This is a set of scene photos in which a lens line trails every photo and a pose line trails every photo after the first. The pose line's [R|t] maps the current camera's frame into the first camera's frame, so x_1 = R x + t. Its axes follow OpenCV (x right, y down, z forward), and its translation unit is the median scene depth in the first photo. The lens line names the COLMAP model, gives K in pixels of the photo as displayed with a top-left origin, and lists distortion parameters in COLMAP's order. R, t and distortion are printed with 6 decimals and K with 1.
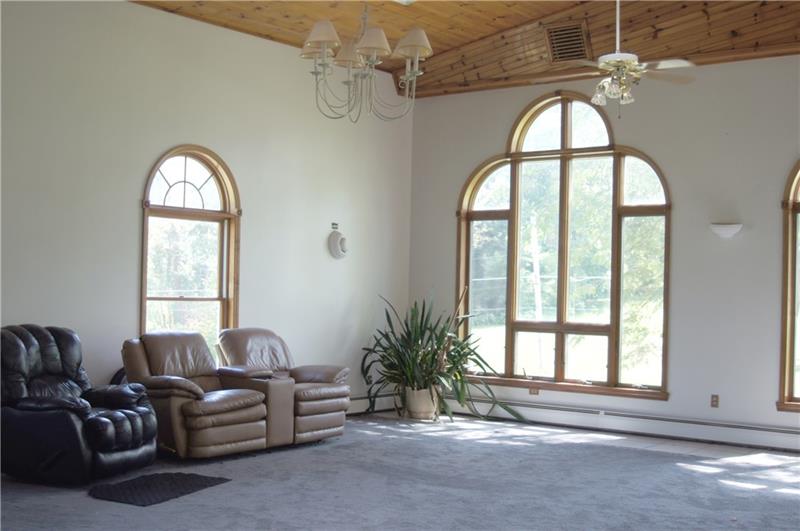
lens RADIAL K [[998.2, 0, 397.4], [0, 998.2, 278.8], [0, 0, 1]] dist [-0.160612, 0.118744]
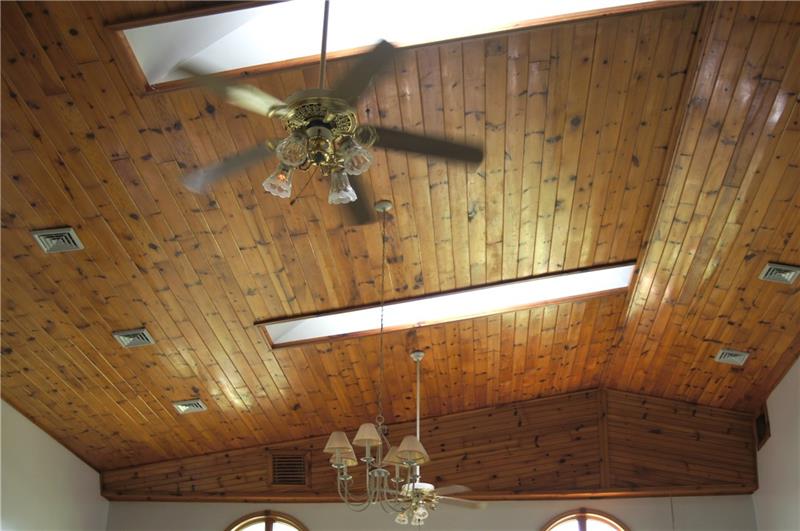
lens RADIAL K [[998.2, 0, 397.4], [0, 998.2, 278.8], [0, 0, 1]] dist [-0.160612, 0.118744]
pose [[0.833691, 0.237679, 0.498465, -0.325370], [-0.001191, 0.903411, -0.428774, 0.048383], [-0.552230, 0.356871, 0.753449, -0.004831]]
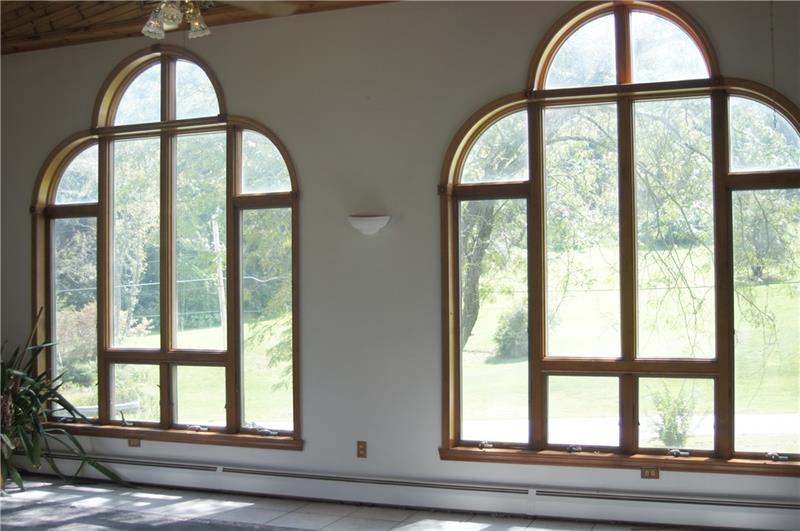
lens RADIAL K [[998.2, 0, 397.4], [0, 998.2, 278.8], [0, 0, 1]] dist [-0.160612, 0.118744]
pose [[0.955227, -0.028278, 0.294520, 0.112354], [0.028015, 0.999594, 0.005112, -0.009515], [-0.294545, 0.003368, 0.955632, 0.225542]]
